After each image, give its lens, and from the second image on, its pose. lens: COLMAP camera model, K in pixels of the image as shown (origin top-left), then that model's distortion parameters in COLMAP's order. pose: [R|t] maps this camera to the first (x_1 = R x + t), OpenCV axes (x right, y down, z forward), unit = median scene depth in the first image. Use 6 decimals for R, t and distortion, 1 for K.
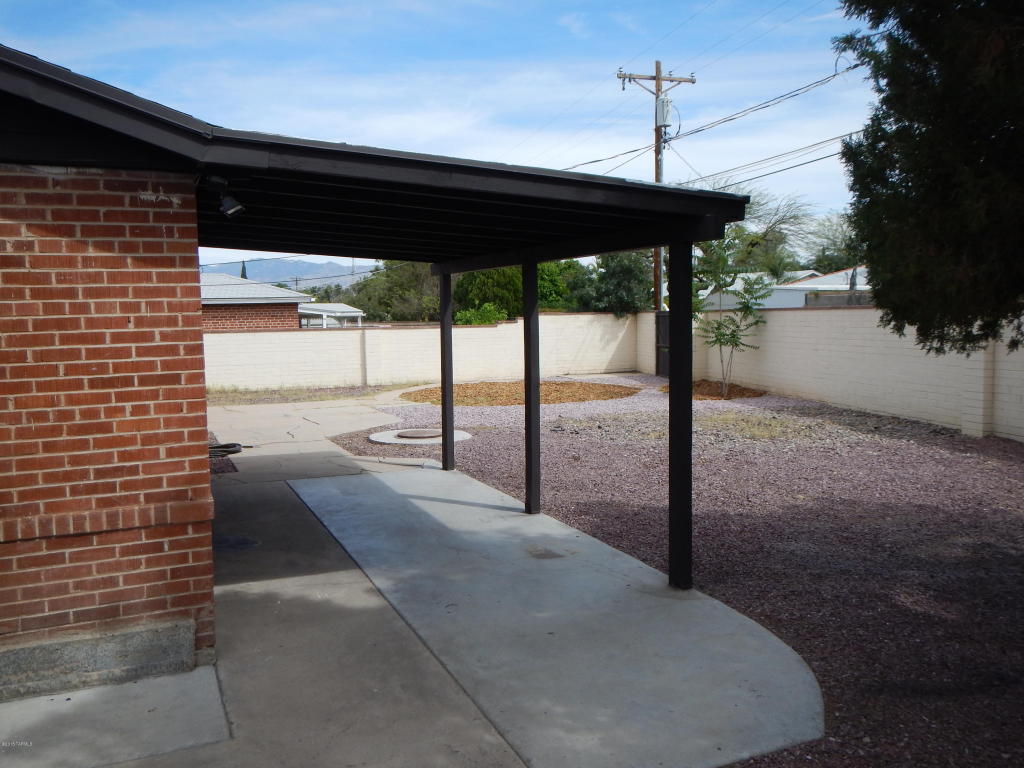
lens RADIAL K [[862.3, 0, 512.0], [0, 862.3, 384.0], [0, 0, 1]] dist [0.003803, -0.001918]
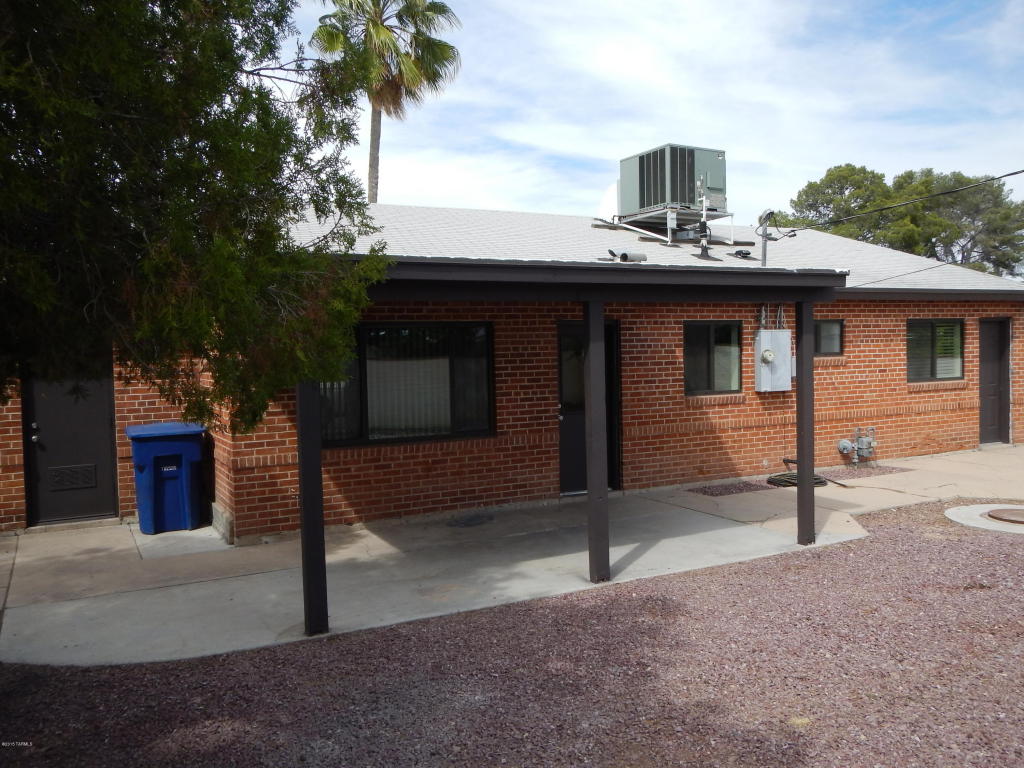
lens RADIAL K [[862.3, 0, 512.0], [0, 862.3, 384.0], [0, 0, 1]] dist [0.003803, -0.001918]
pose [[0.072291, 0.041685, -0.996512, 1.186717], [-0.081234, 0.996053, 0.035773, -0.099425], [0.994070, 0.078364, 0.075392, 1.133131]]
